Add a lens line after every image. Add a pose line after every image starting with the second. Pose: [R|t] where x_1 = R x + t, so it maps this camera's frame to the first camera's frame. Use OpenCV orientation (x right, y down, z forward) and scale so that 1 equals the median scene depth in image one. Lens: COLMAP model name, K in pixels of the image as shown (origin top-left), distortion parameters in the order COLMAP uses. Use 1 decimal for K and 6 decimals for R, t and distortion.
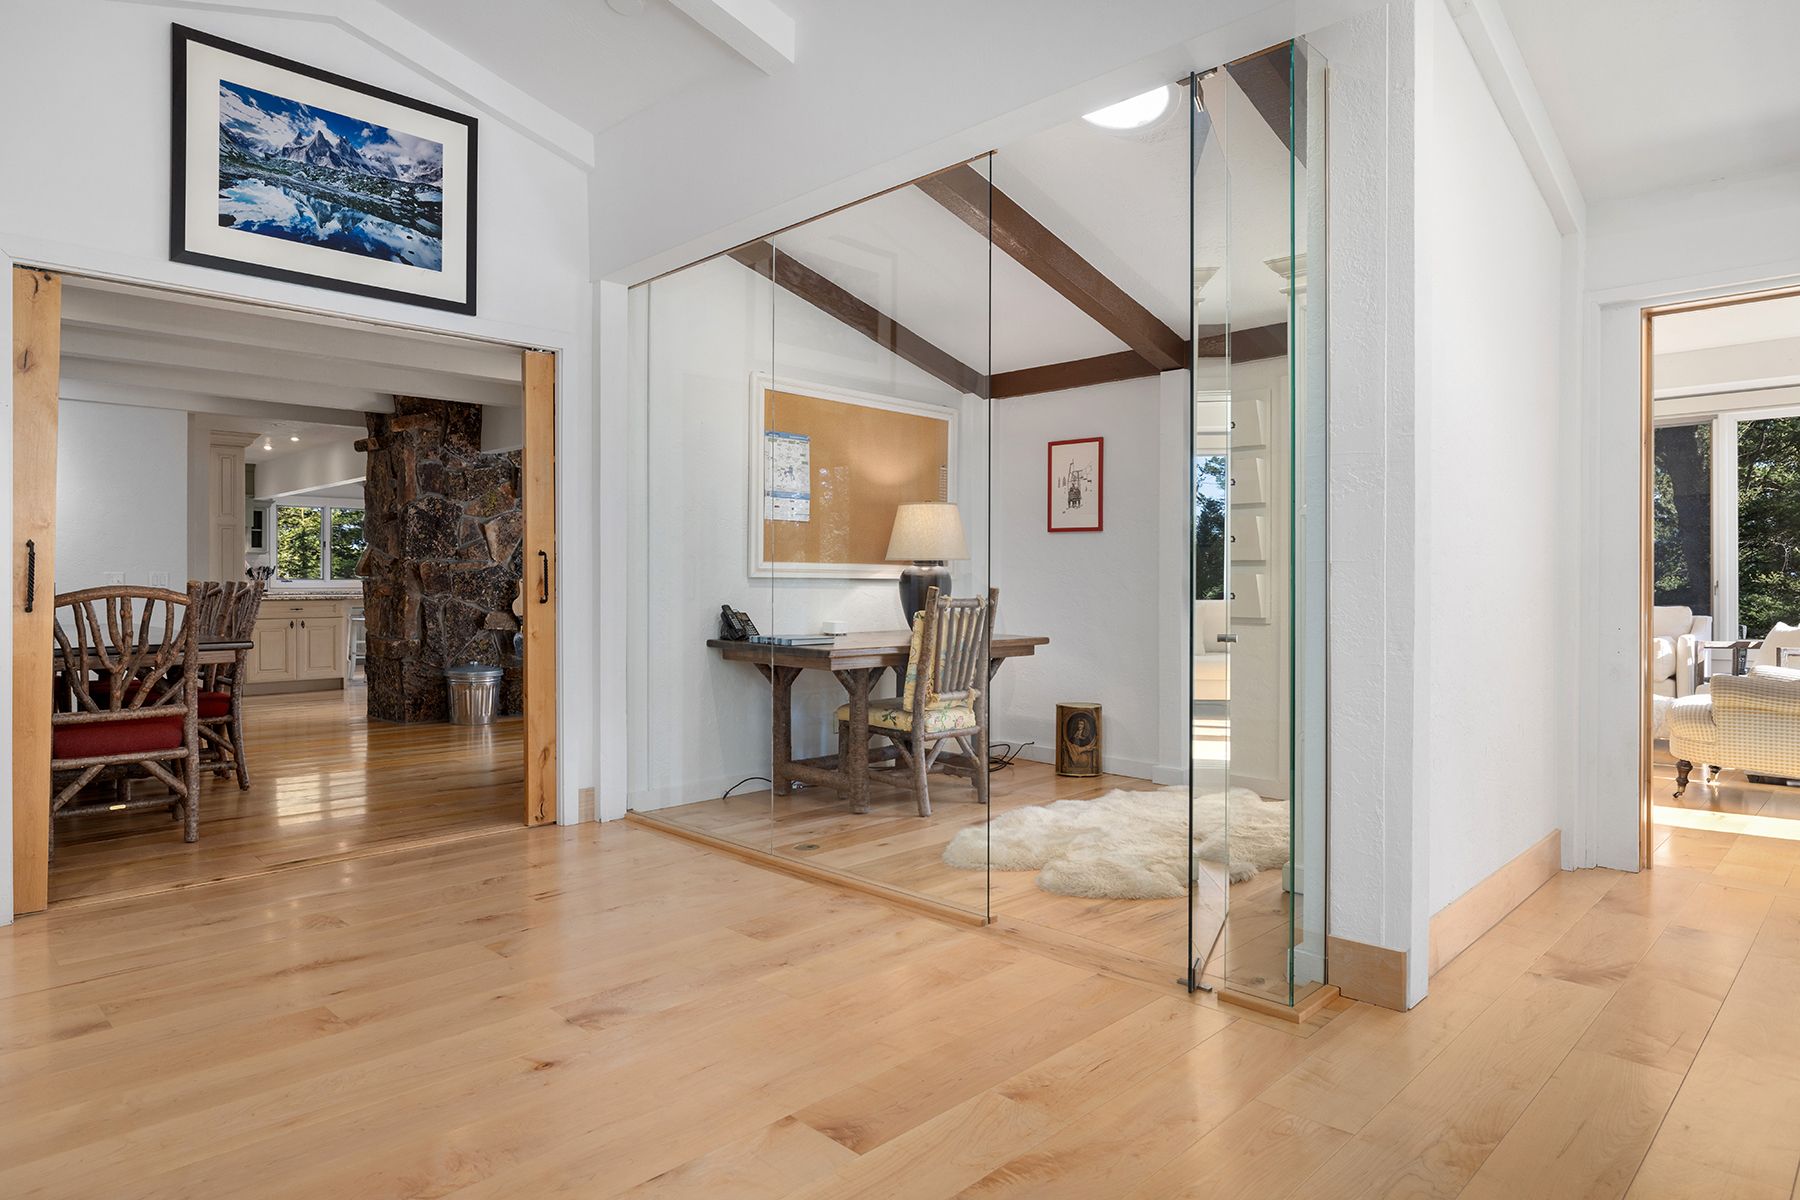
lens RADIAL K [[1083.1, 0, 874.8], [0, 1083.1, 575.2], [0, 0, 1]] dist [0.001716, -0.001054]
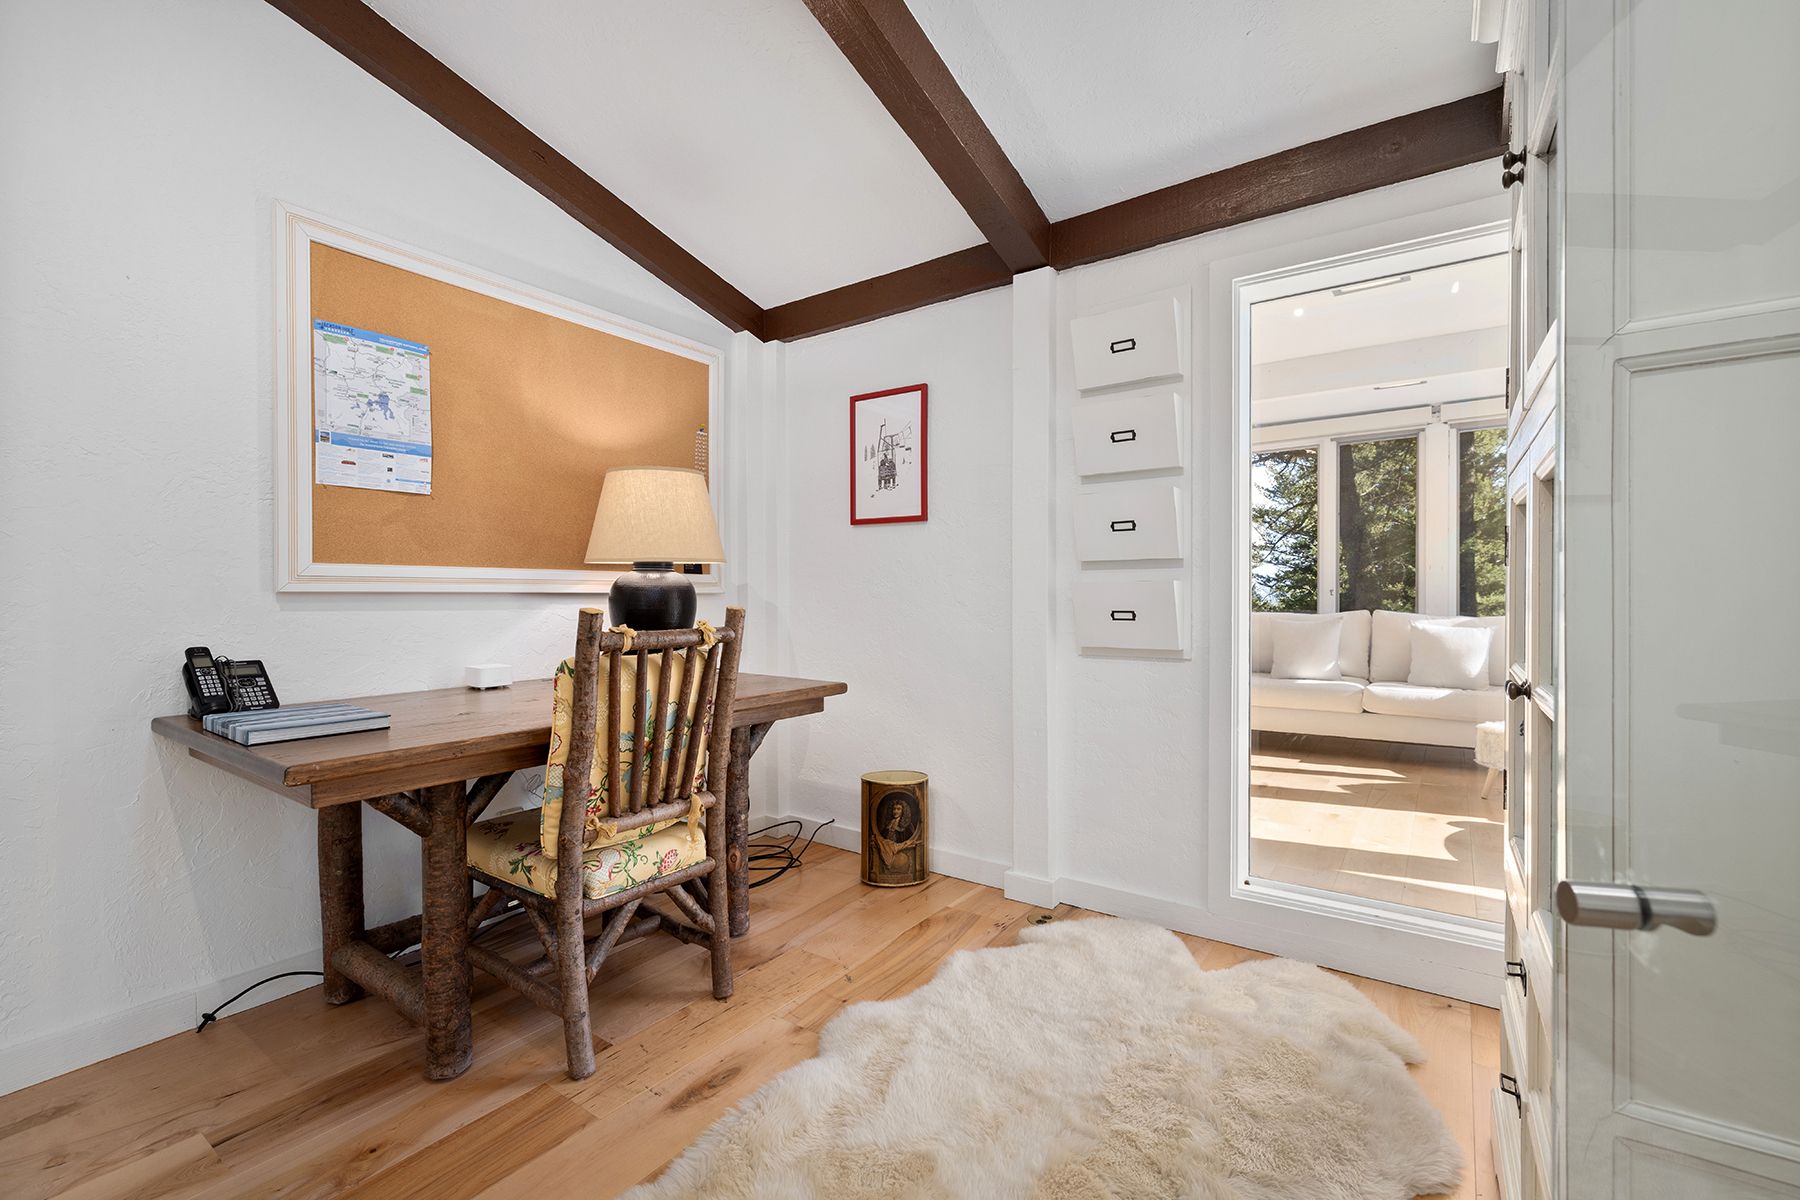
lens RADIAL K [[758.6, 0, 899.9], [0, 758.6, 597.5], [0, 0, 1]] dist [-0.000097, -0.000017]
pose [[0.983852, -0.008538, 0.178779, 0.112661], [0.006680, 0.999917, 0.010993, 0.002577], [-0.178858, -0.009622, 0.983828, 0.558663]]
